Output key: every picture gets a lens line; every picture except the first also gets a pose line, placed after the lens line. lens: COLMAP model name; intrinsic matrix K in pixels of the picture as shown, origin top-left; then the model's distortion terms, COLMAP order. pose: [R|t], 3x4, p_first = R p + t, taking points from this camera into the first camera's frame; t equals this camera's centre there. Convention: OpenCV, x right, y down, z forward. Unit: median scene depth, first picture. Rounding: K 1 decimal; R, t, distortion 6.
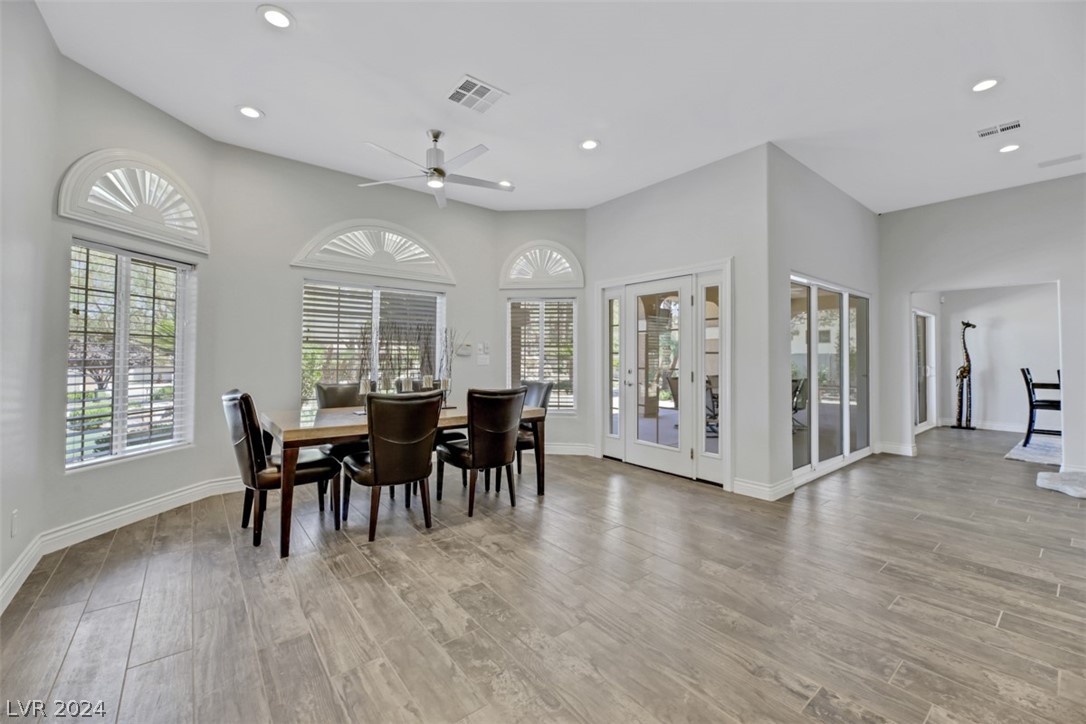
lens RADIAL K [[437.1, 0, 537.0], [0, 437.1, 347.1], [0, 0, 1]] dist [-0.004003, -0.001171]
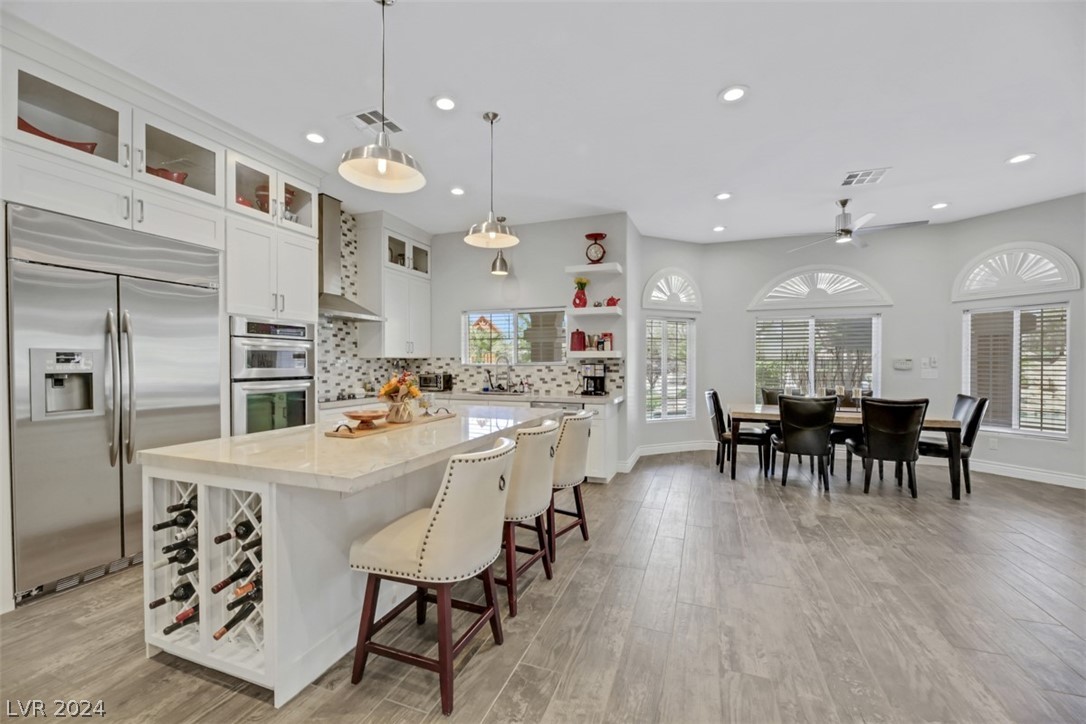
lens RADIAL K [[437.1, 0, 542.9], [0, 437.1, 368.3], [0, 0, 1]] dist [-0.004003, -0.001171]
pose [[0.518000, 0.005815, -0.855361, 0.432510], [0.020983, 0.999590, 0.019503, -0.034956], [0.855123, -0.028050, 0.517665, -0.472935]]
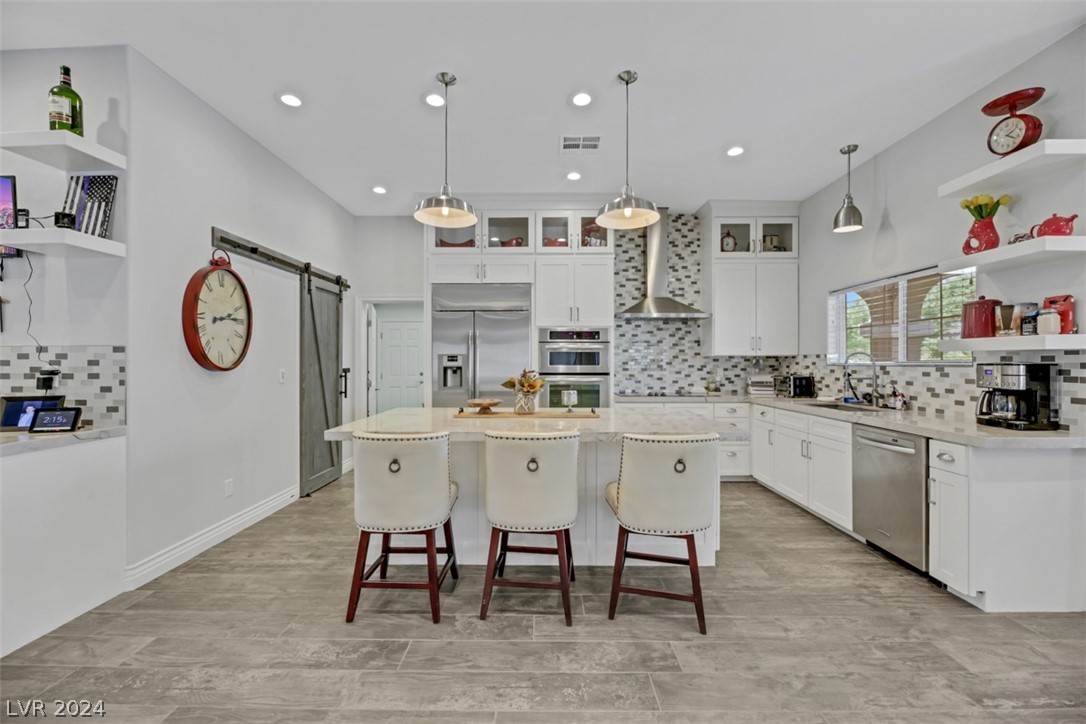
lens RADIAL K [[437.1, 0, 547.0], [0, 437.1, 361.1], [0, 0, 1]] dist [-0.004003, -0.001171]
pose [[-0.627698, -0.006611, -0.778429, 0.301256], [0.013095, 0.999733, -0.019050, -0.018132], [0.778347, -0.022151, -0.627444, 0.260148]]
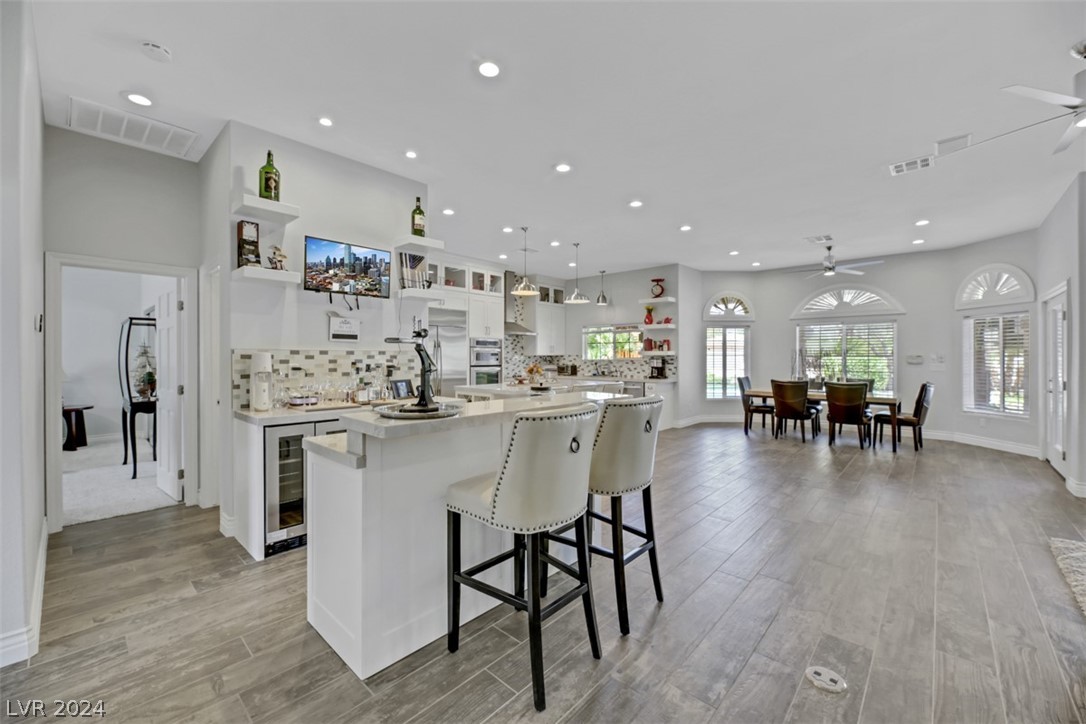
lens RADIAL K [[437.1, 0, 546.3], [0, 437.1, 357.7], [0, 0, 1]] dist [-0.004003, -0.001171]
pose [[0.168166, -0.003974, -0.985751, 1.457821], [0.022439, 0.999748, -0.000202, -0.037621], [0.985503, -0.022086, 0.168212, -0.550901]]
